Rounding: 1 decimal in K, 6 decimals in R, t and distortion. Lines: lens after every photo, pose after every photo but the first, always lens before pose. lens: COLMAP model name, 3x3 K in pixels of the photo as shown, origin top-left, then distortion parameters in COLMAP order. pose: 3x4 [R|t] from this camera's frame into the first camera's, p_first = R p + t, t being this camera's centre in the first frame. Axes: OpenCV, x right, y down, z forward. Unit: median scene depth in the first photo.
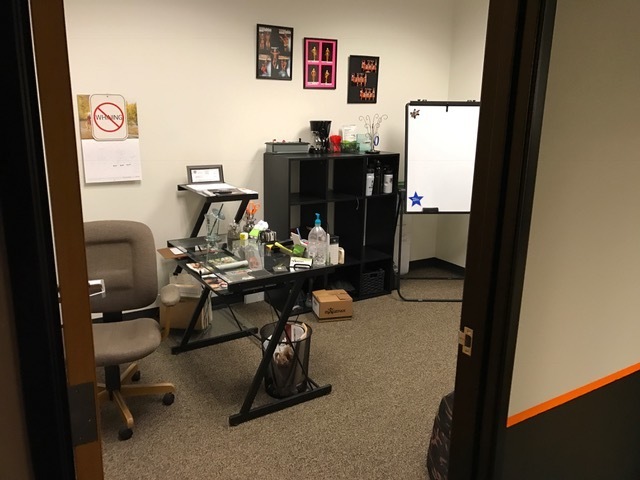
lens RADIAL K [[529.5, 0, 319.7], [0, 529.5, 239.0], [0, 0, 1]] dist [0.034531, -0.015461]
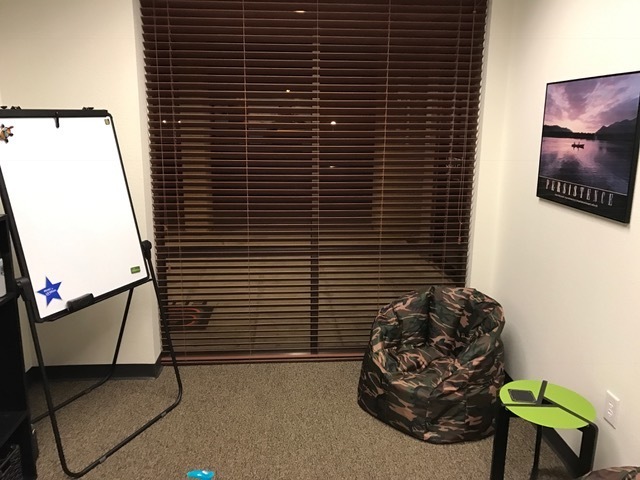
lens RADIAL K [[529.5, 0, 319.4], [0, 529.5, 240.7], [0, 0, 1]] dist [0.034531, -0.015461]
pose [[0.481234, -0.217854, 0.849090, -0.136631], [0.215399, 0.968316, 0.126364, -0.133930], [-0.849716, 0.122083, 0.512912, 0.483439]]
